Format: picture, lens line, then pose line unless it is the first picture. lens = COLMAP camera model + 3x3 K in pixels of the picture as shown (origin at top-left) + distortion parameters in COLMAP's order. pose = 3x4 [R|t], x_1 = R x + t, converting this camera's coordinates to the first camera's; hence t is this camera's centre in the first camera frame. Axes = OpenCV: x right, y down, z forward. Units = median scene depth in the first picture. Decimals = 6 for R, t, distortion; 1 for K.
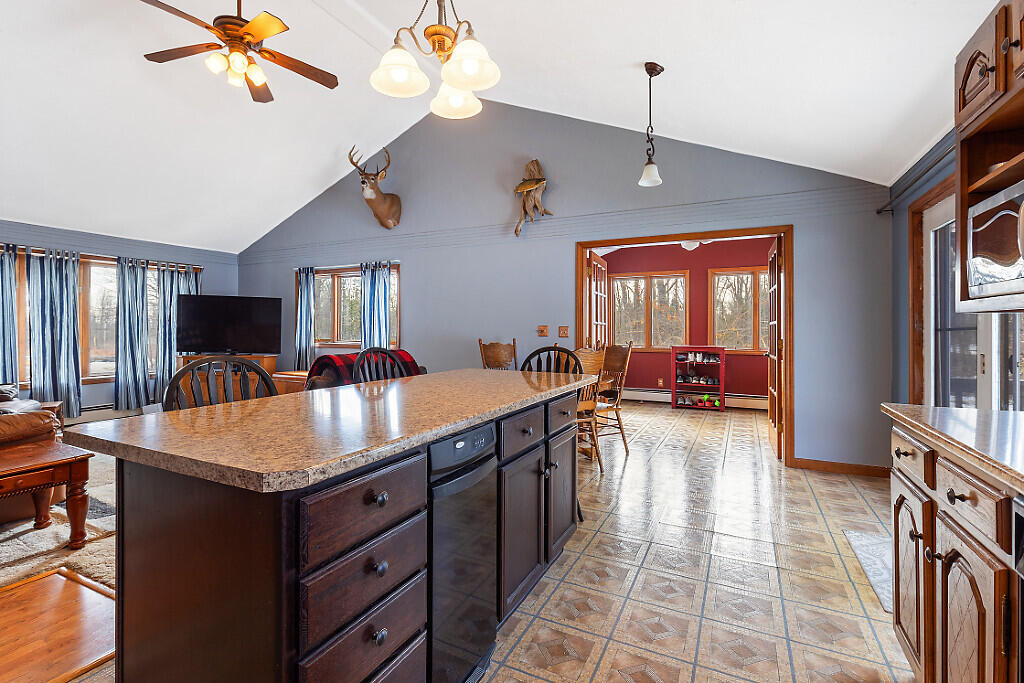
lens RADIAL K [[462.4, 0, 505.8], [0, 462.4, 325.5], [0, 0, 1]] dist [-0.004013, -0.000470]
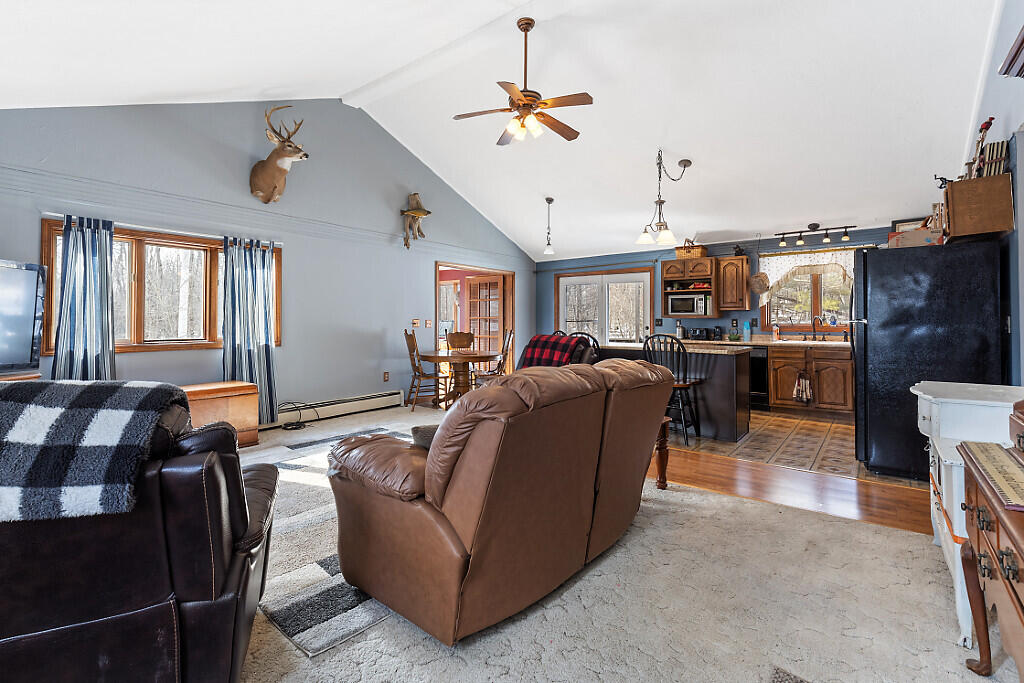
lens RADIAL K [[467.7, 0, 501.5], [0, 467.7, 315.6], [0, 0, 1]] dist [0.000338, -0.000027]
pose [[0.212802, 0.009489, 0.977049, -0.996221], [-0.006460, 0.999945, -0.008305, -0.000871], [-0.977074, -0.004545, 0.212851, 0.405604]]
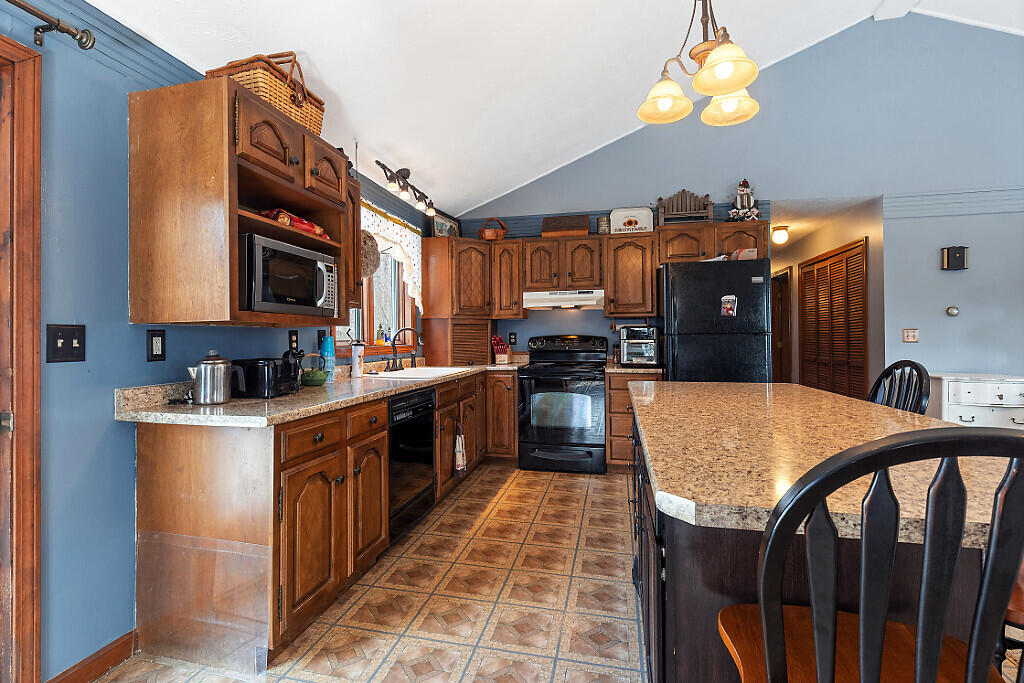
lens RADIAL K [[470.5, 0, 500.4], [0, 470.5, 330.9], [0, 0, 1]] dist [-0.001504, -0.000269]
pose [[-0.972226, 0.000162, -0.234046, 0.169540], [0.004982, 0.999787, -0.020004, 0.004544], [0.233993, -0.020614, -0.972020, 0.569726]]
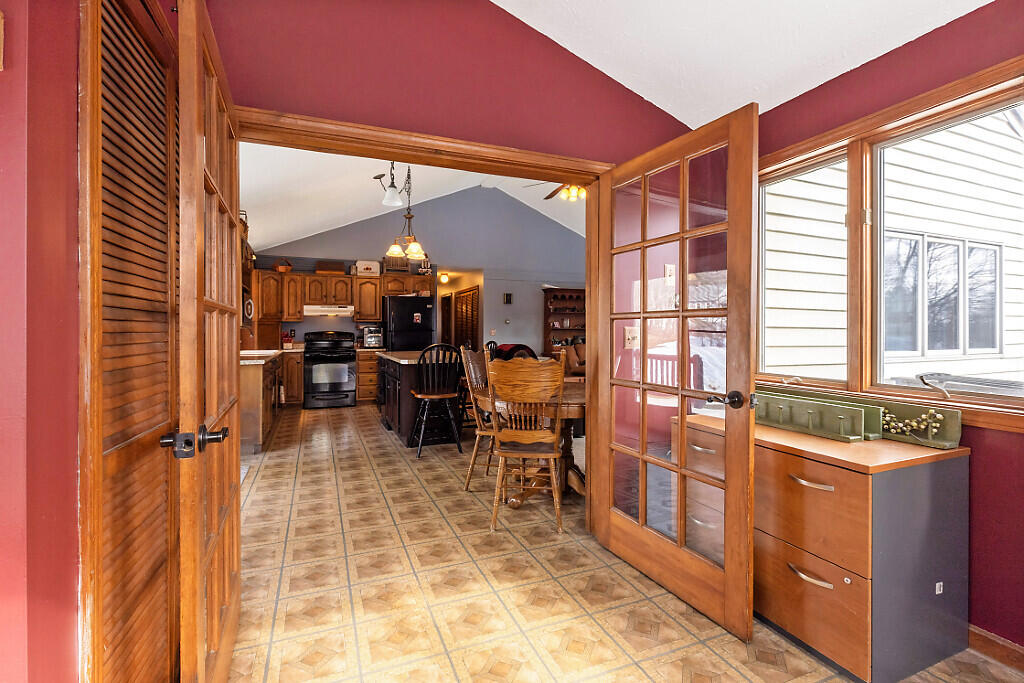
lens RADIAL K [[472.4, 0, 514.9], [0, 472.4, 332.4], [0, 0, 1]] dist [-0.000270, 0.000237]
pose [[-0.644129, 0.002119, -0.764914, 0.555171], [0.006129, 0.999978, -0.002391, 0.005845], [0.764893, -0.006228, -0.644128, 1.084090]]
